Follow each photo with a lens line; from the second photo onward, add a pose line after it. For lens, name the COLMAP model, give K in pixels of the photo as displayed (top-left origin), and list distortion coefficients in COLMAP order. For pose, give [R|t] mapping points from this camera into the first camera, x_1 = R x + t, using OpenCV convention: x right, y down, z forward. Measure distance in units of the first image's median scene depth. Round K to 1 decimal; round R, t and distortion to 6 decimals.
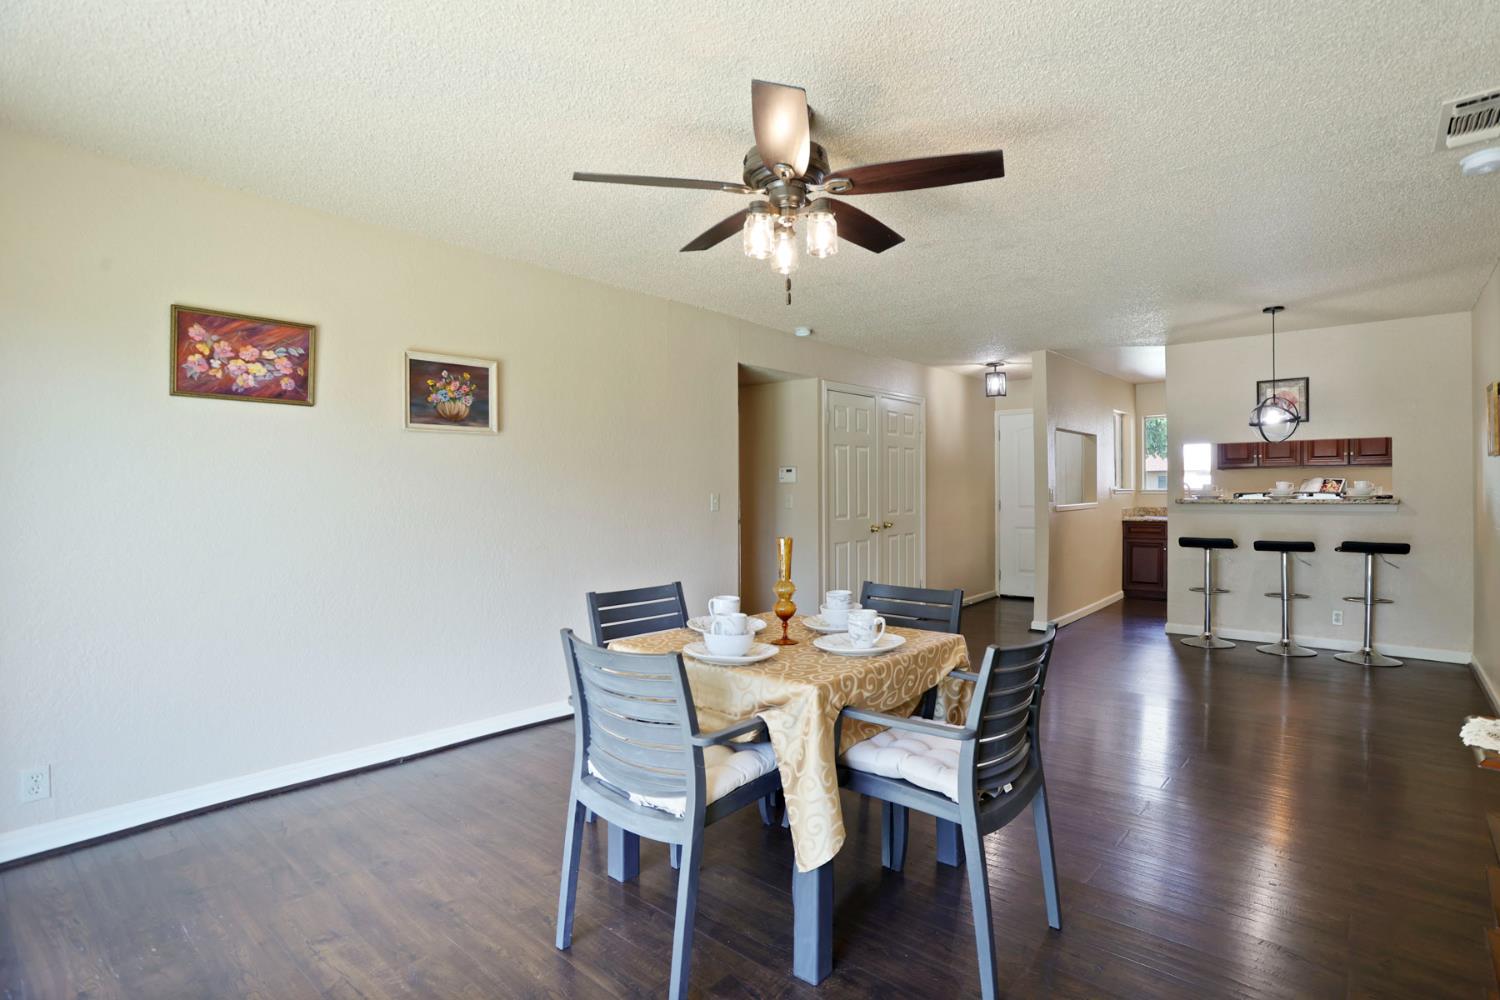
lens RADIAL K [[736.9, 0, 759.0], [0, 736.9, 493.4], [0, 0, 1]] dist [-0.040878, 0.007147]
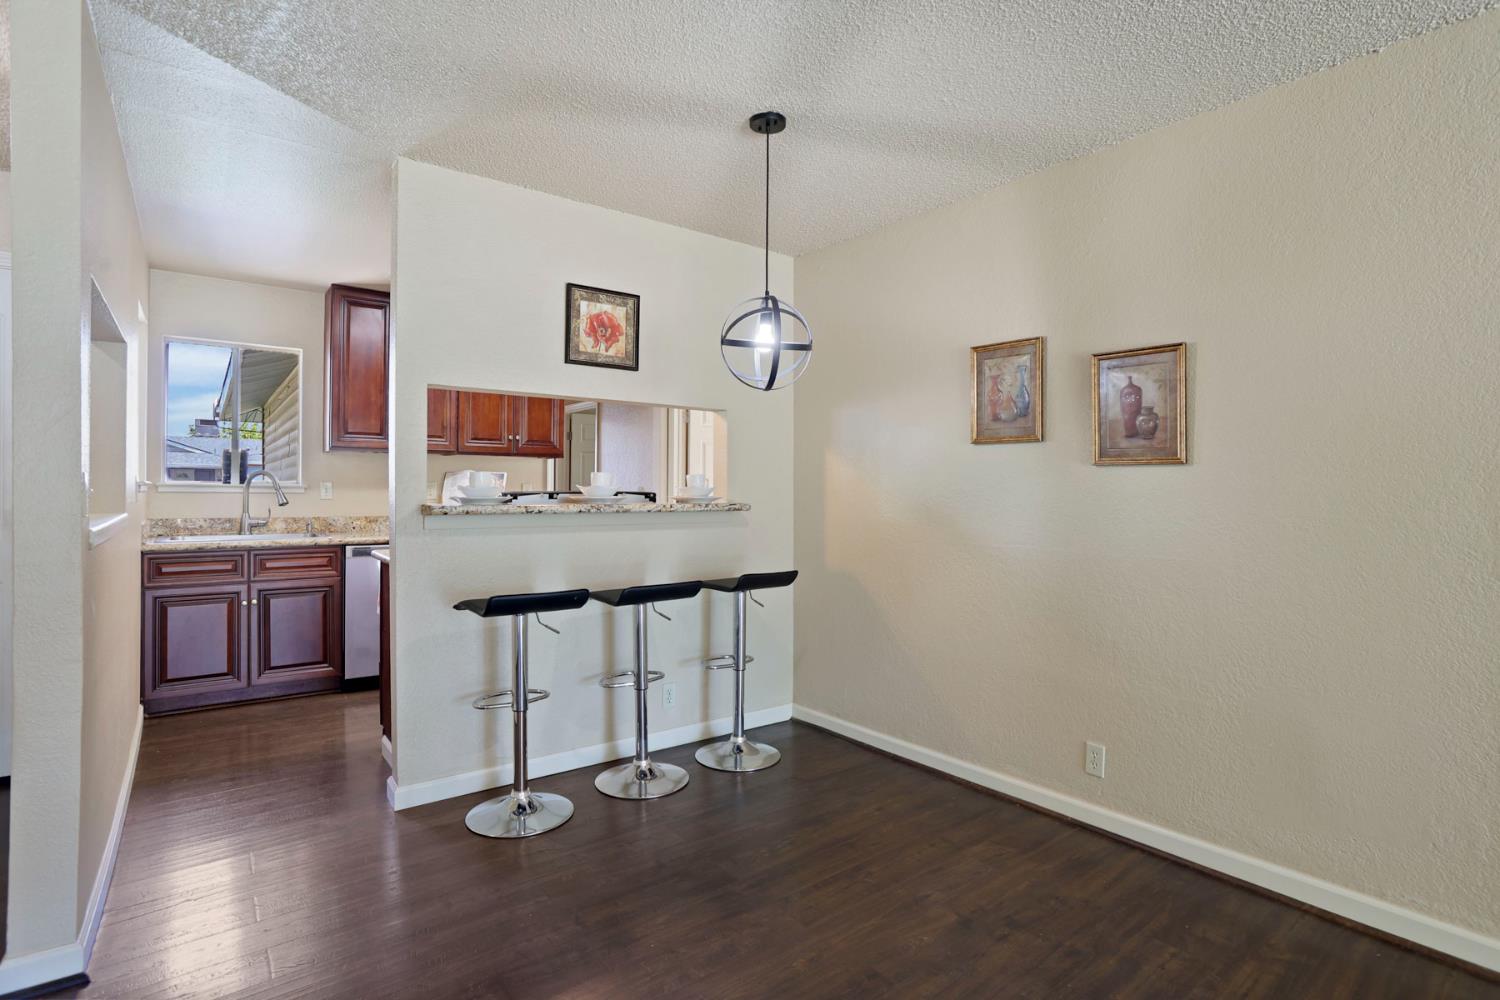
lens RADIAL K [[736.9, 0, 756.7], [0, 736.9, 488.0], [0, 0, 1]] dist [-0.040878, 0.007147]
pose [[0.196408, 0.008934, 0.980481, 0.193388], [-0.005282, 0.999954, -0.008053, -0.000519], [-0.980508, -0.003597, 0.196446, 0.774611]]
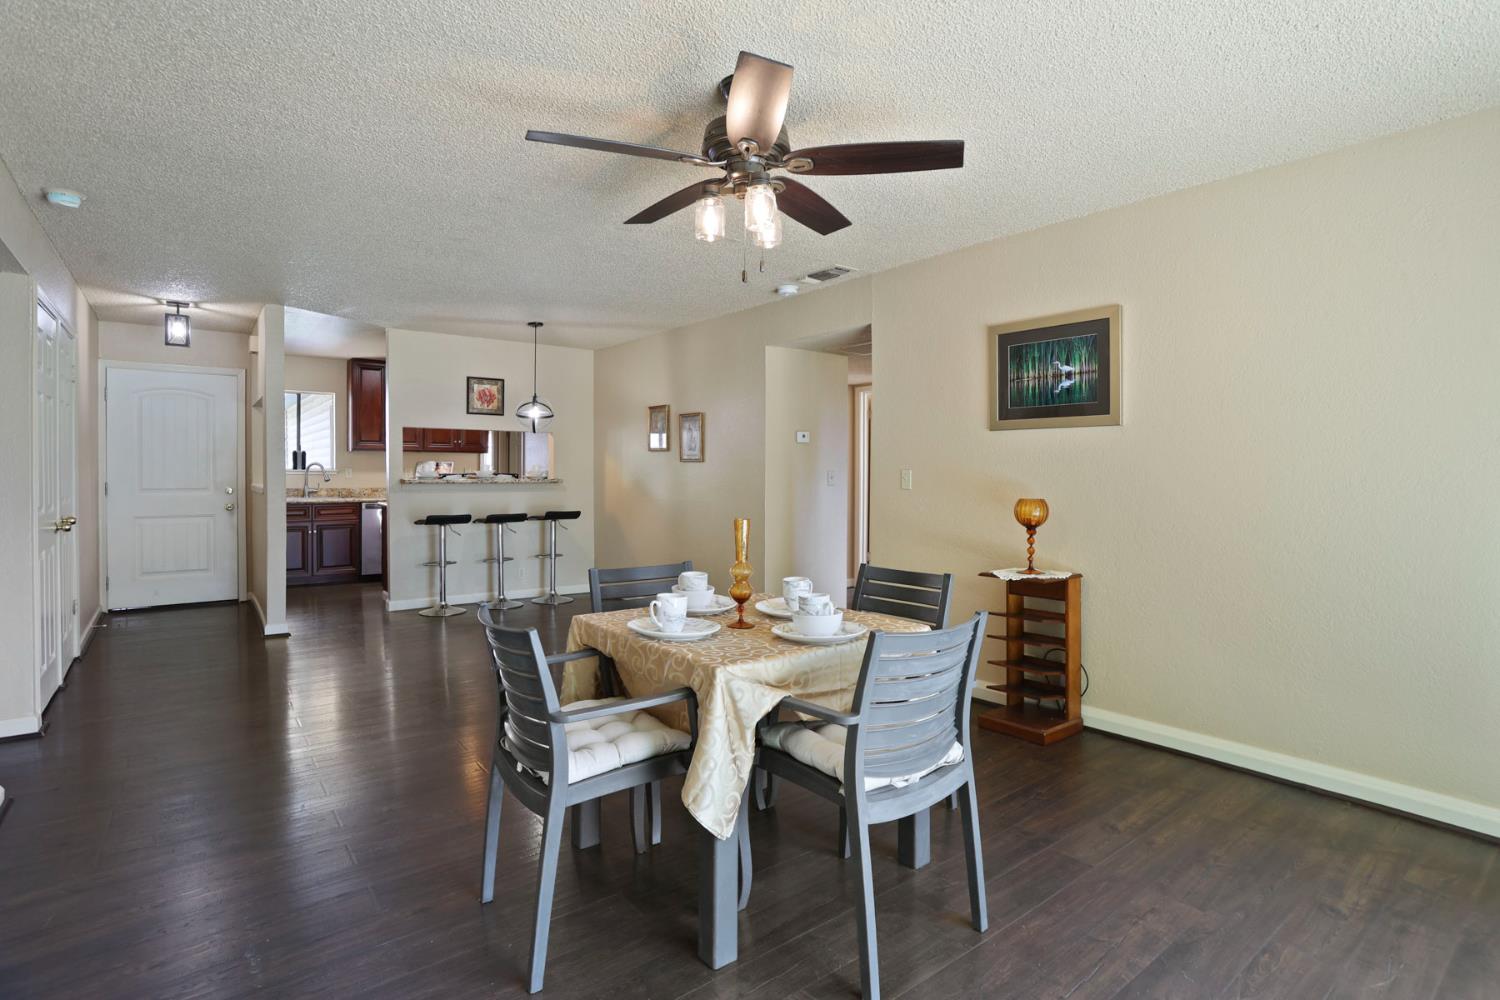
lens RADIAL K [[736.9, 0, 748.7], [0, 736.9, 476.2], [0, 0, 1]] dist [-0.040878, 0.007147]
pose [[0.197869, -0.000446, 0.980228, -0.370680], [-0.003740, 0.999992, 0.001210, -0.000070], [-0.980221, -0.003905, 0.197866, 0.339145]]
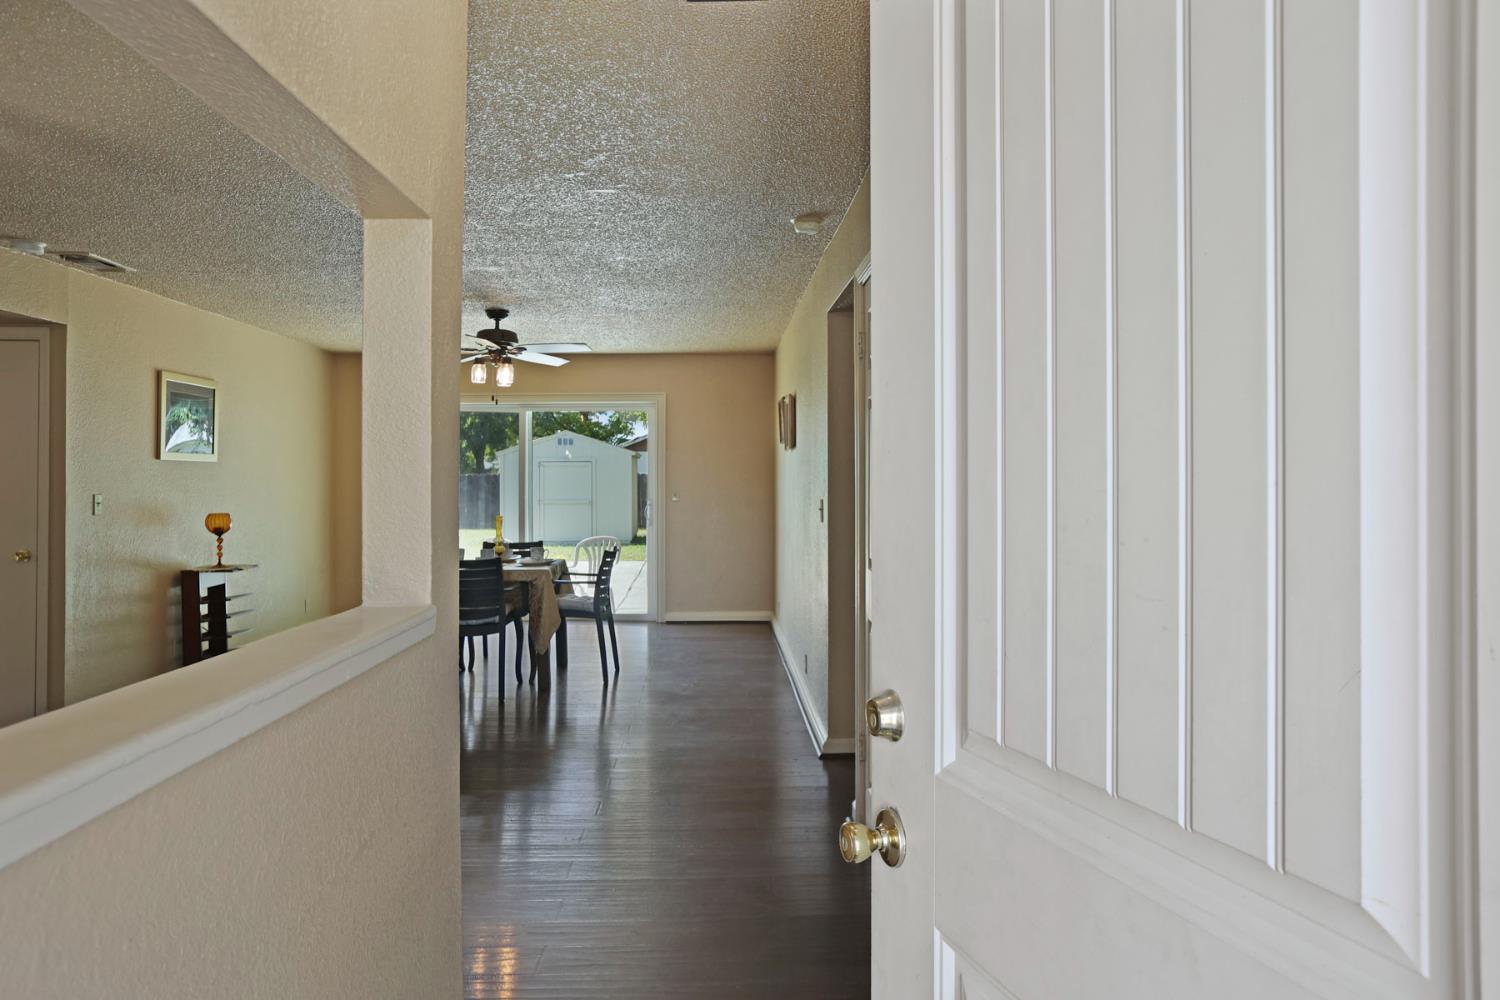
lens RADIAL K [[1017.3, 0, 750.6], [0, 1017.3, 484.9], [0, 0, 1]] dist [-0.007421, -0.000307]
pose [[-0.746309, 0.011123, -0.665506, 0.624652], [0.003830, 0.999916, 0.012417, -0.025201], [0.665588, 0.006718, -0.746289, 1.555899]]
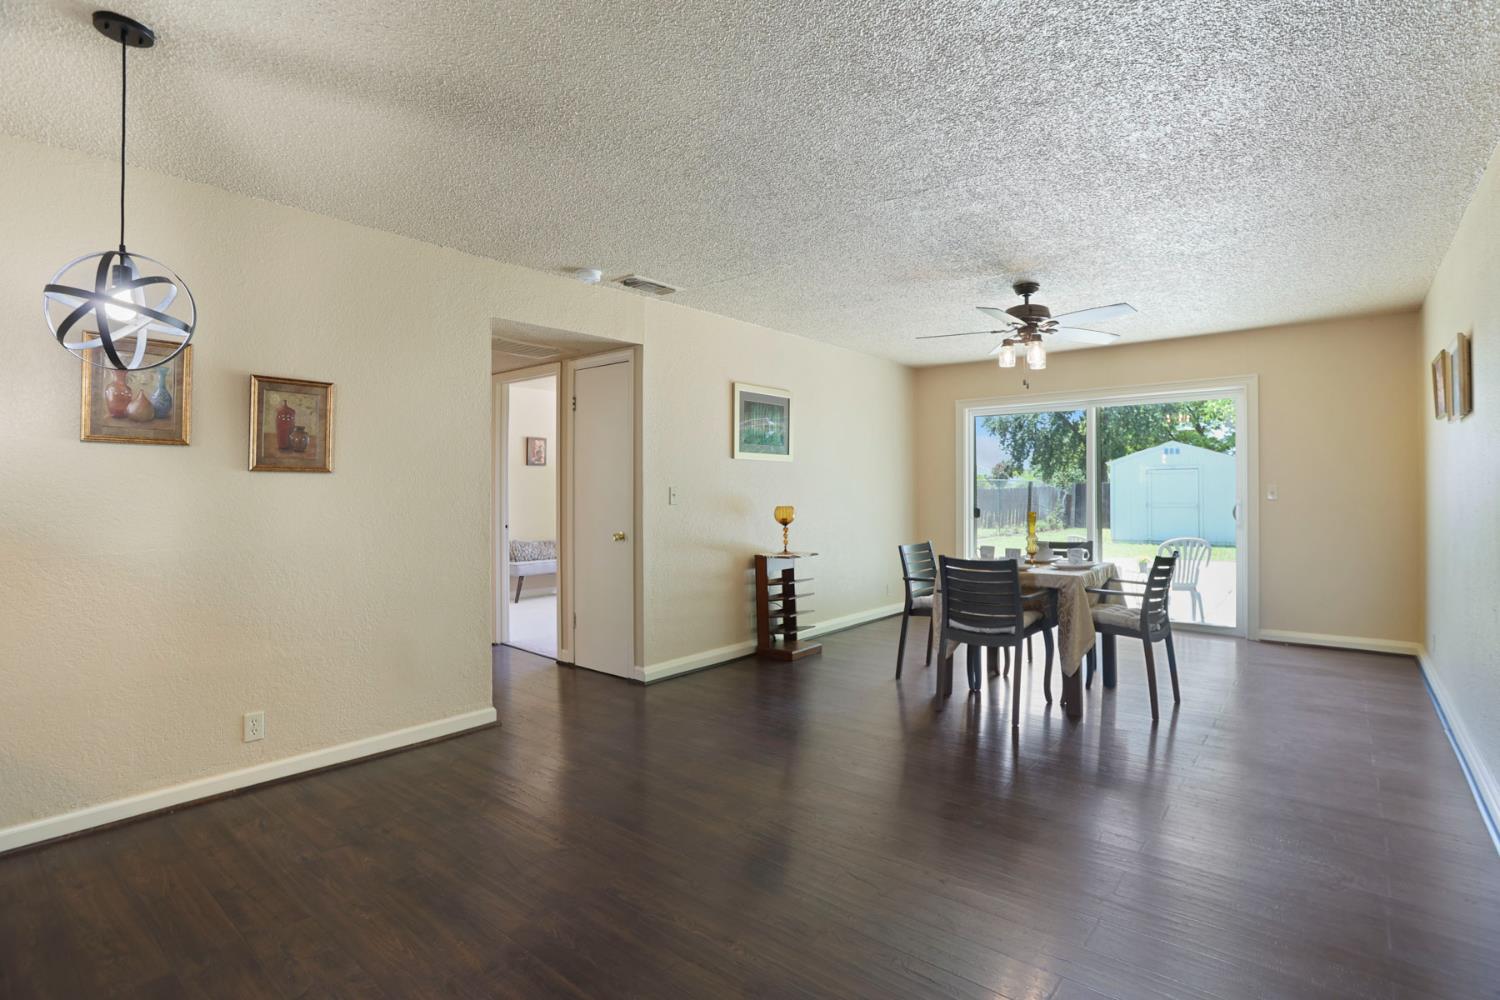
lens RADIAL K [[736.9, 0, 766.4], [0, 736.9, 492.1], [0, 0, 1]] dist [-0.040878, 0.007147]
pose [[-0.999714, 0.012599, -0.020306, 0.336578], [0.012524, 0.999914, 0.003852, -0.001771], [0.020352, 0.003596, -0.999786, 1.228444]]
